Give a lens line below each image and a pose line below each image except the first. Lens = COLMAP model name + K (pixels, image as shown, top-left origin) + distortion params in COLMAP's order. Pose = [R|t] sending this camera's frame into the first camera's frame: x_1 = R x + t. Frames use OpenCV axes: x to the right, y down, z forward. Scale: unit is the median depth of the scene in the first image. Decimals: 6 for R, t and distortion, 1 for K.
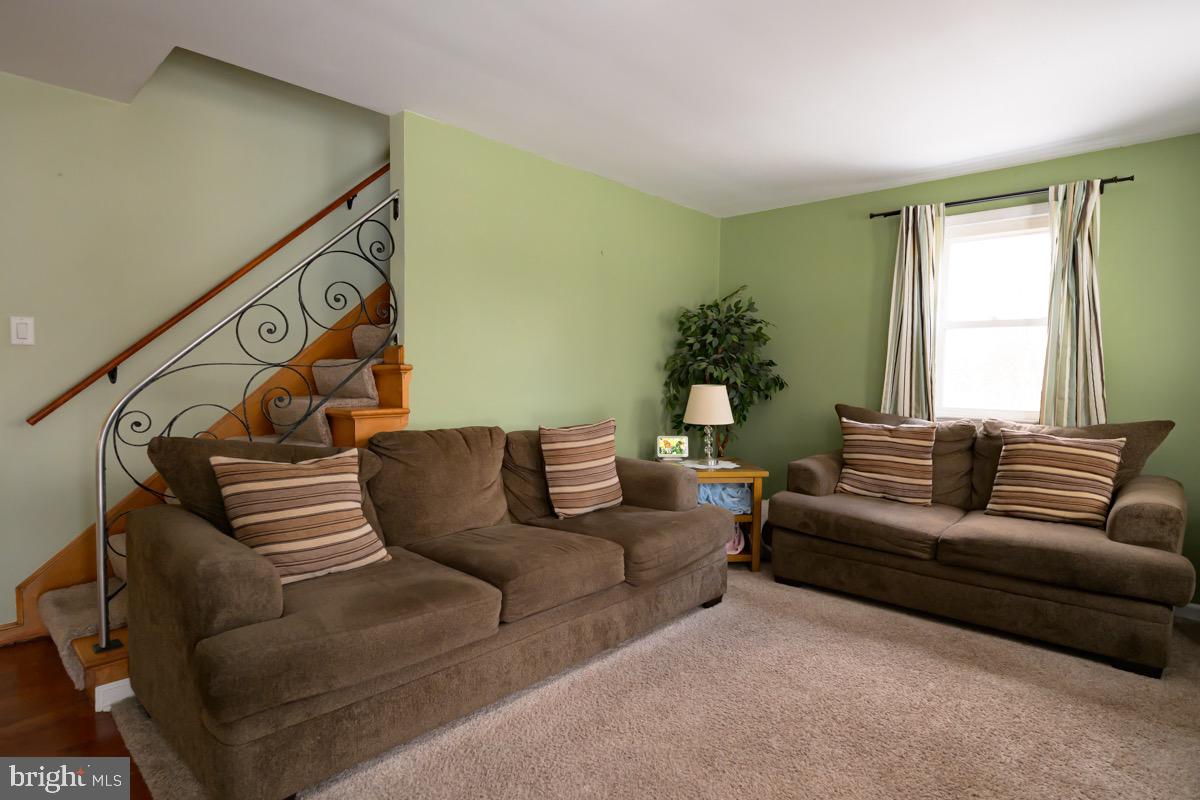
lens RADIAL K [[631.7, 0, 600.0], [0, 631.7, 400.0], [0, 0, 1]] dist [-0.000539, -0.000158]
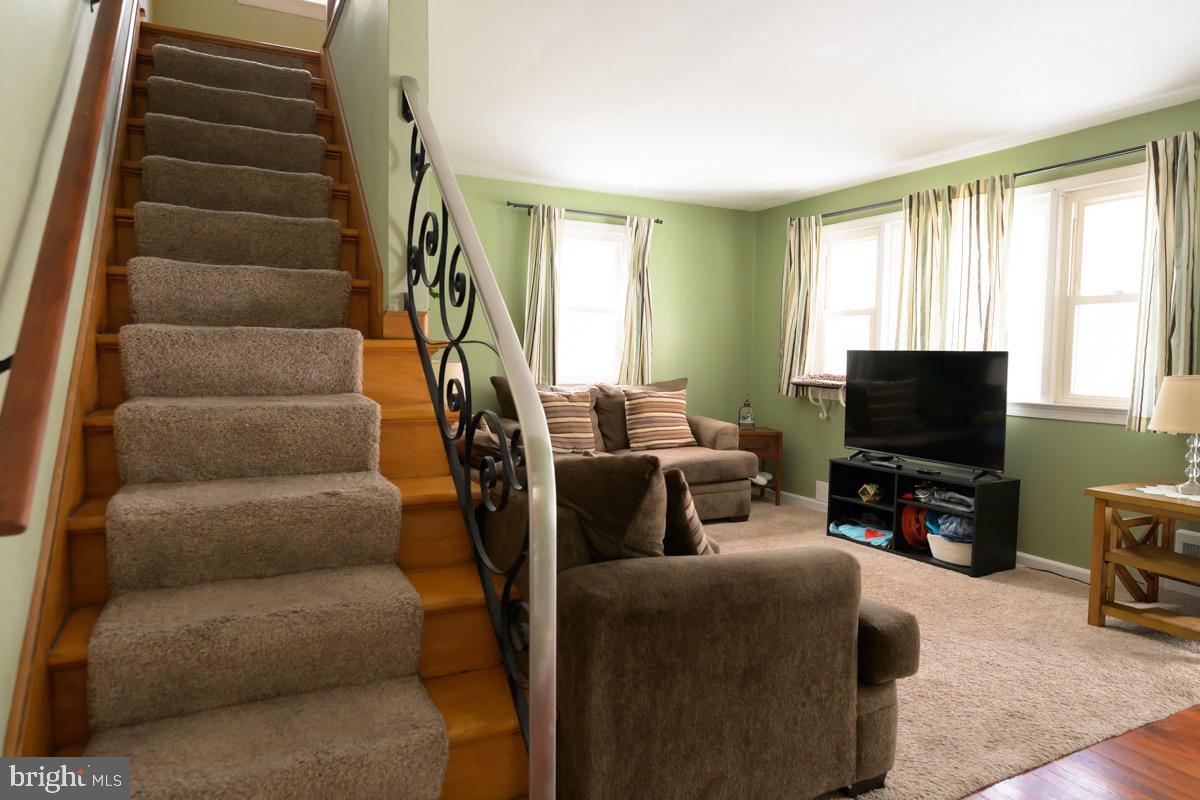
lens RADIAL K [[748.5, 0, 601.9], [0, 748.5, 401.3], [0, 0, 1]] dist [0.001030, -0.001257]
pose [[0.339519, -0.069853, 0.938002, -0.902639], [0.028129, 0.997547, 0.064105, -0.033606], [-0.940178, 0.004620, 0.340651, 0.486978]]
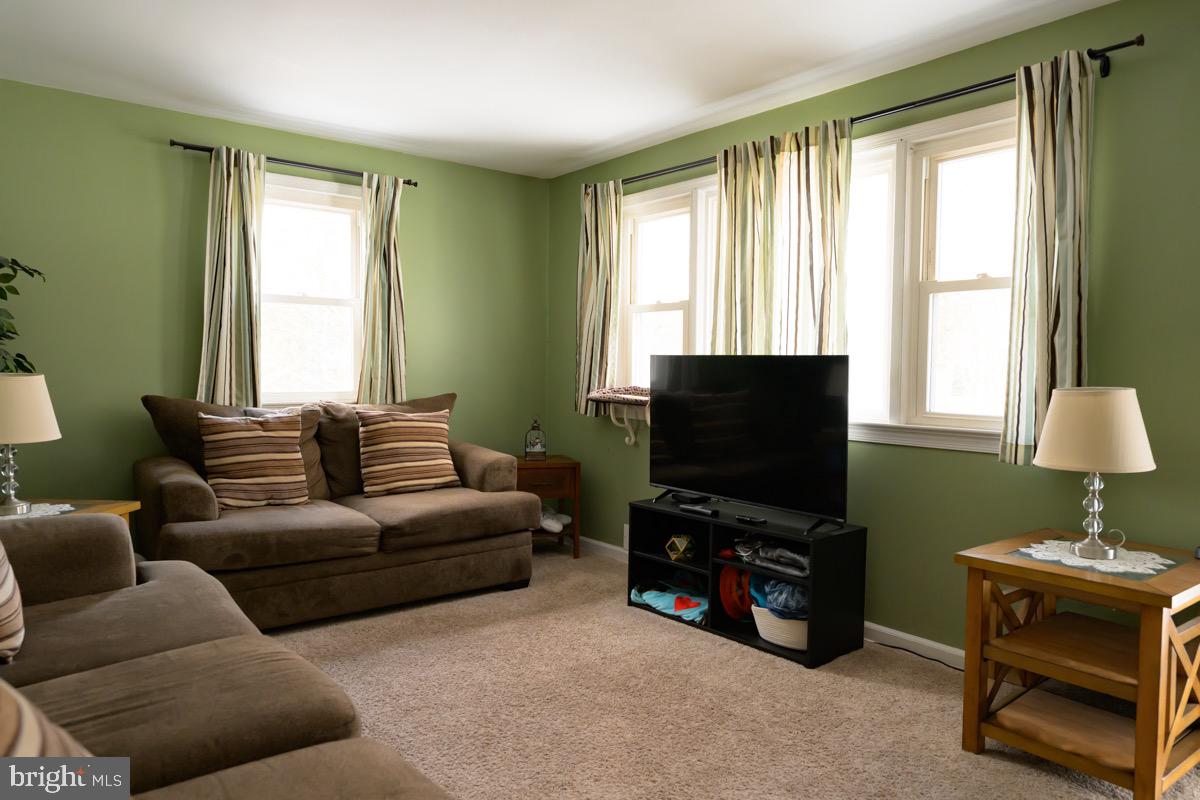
lens RADIAL K [[791.0, 0, 600.0], [0, 791.0, 402.3], [0, 0, 1]] dist [-0.005365, 0.000884]
pose [[0.154713, -0.060798, 0.986087, -0.519887], [0.031571, 0.997899, 0.056573, -0.024998], [-0.987455, 0.022379, 0.156308, 0.428230]]
